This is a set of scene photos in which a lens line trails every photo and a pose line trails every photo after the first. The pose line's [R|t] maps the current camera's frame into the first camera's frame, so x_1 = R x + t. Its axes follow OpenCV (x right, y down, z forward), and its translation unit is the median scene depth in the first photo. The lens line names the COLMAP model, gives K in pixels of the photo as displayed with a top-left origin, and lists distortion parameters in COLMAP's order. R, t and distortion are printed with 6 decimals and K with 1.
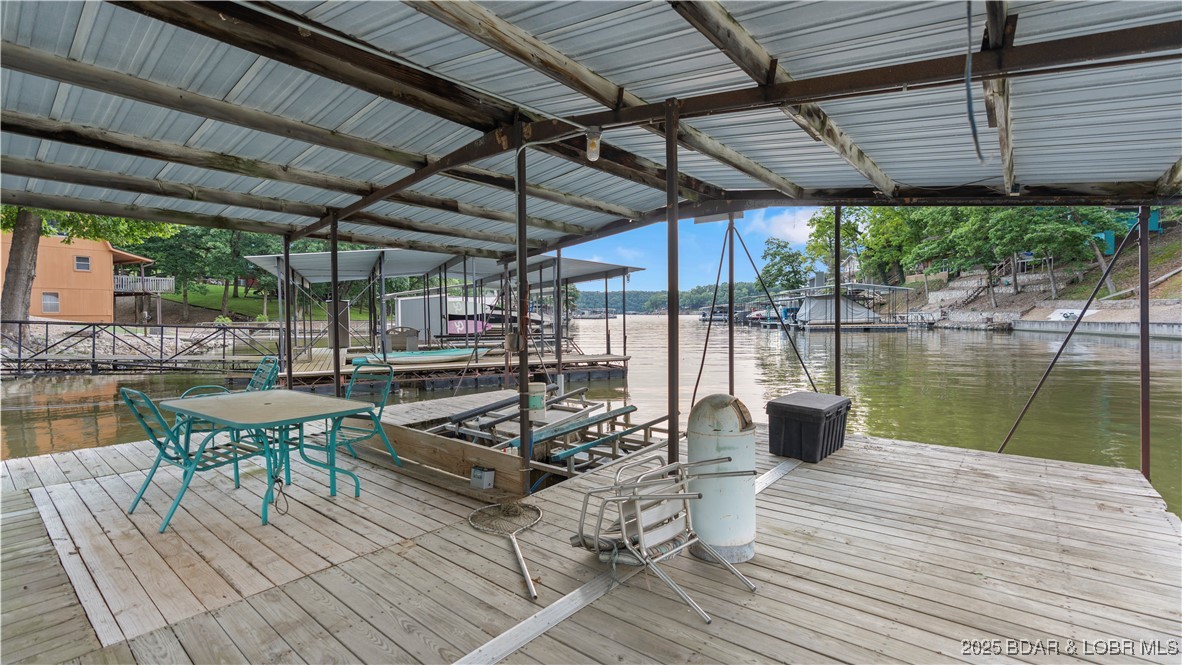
lens RADIAL K [[531.2, 0, 592.7], [0, 531.2, 331.5], [0, 0, 1]] dist [-0.003080, 0.000925]
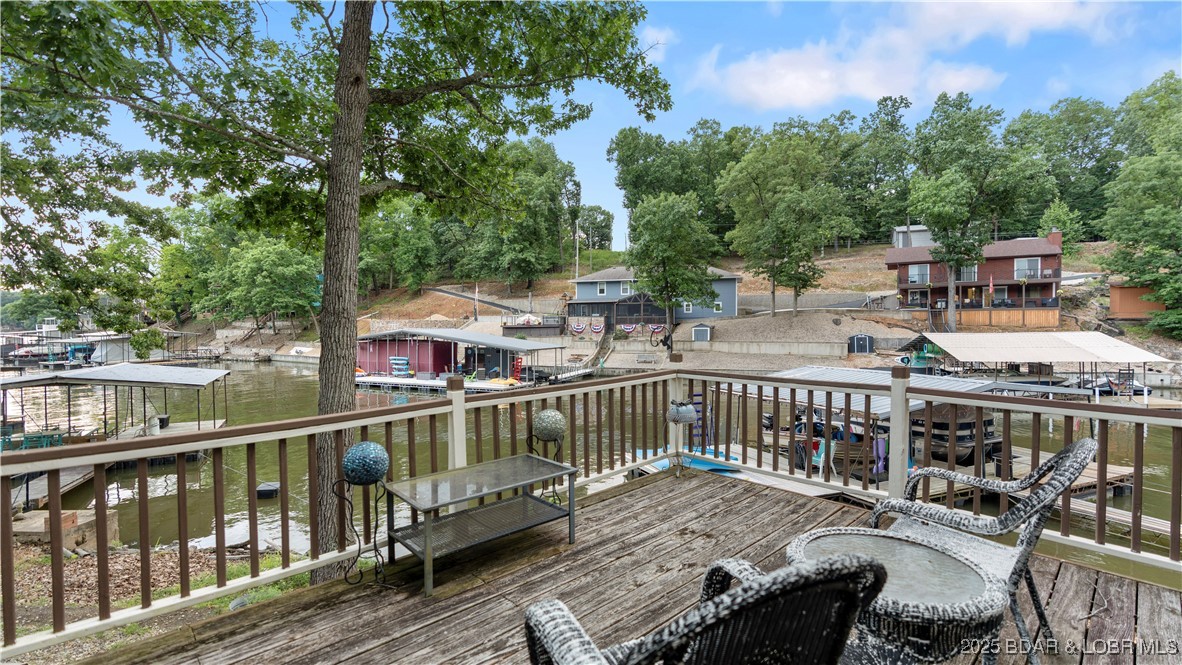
lens RADIAL K [[531.2, 0, 592.7], [0, 531.2, 331.5], [0, 0, 1]] dist [-0.003080, 0.000925]
pose [[0.395092, -0.011275, 0.918572, -0.235786], [0.033731, 0.999428, -0.002241, -0.048391], [-0.918022, 0.031870, 0.395246, -0.437730]]
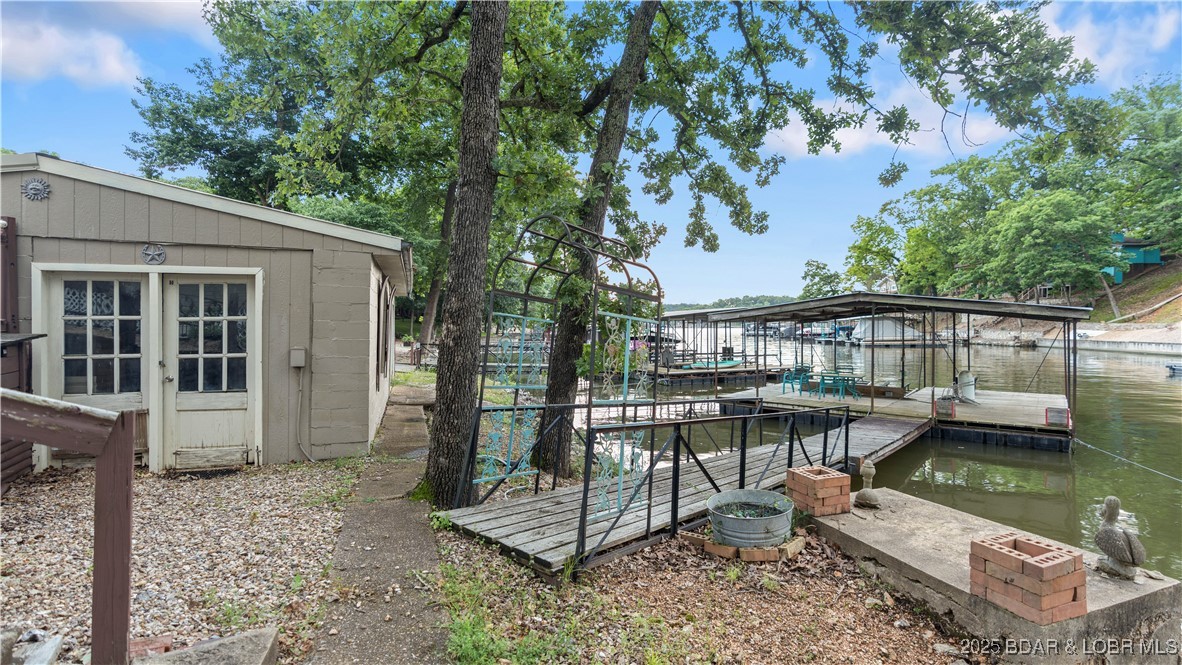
lens RADIAL K [[531.2, 0, 592.7], [0, 531.2, 331.5], [0, 0, 1]] dist [-0.003080, 0.000925]
pose [[0.999566, 0.000397, -0.029458, -0.175252], [-0.001071, 0.999738, -0.022856, -0.007584], [0.029441, 0.022878, 0.999305, -0.227501]]
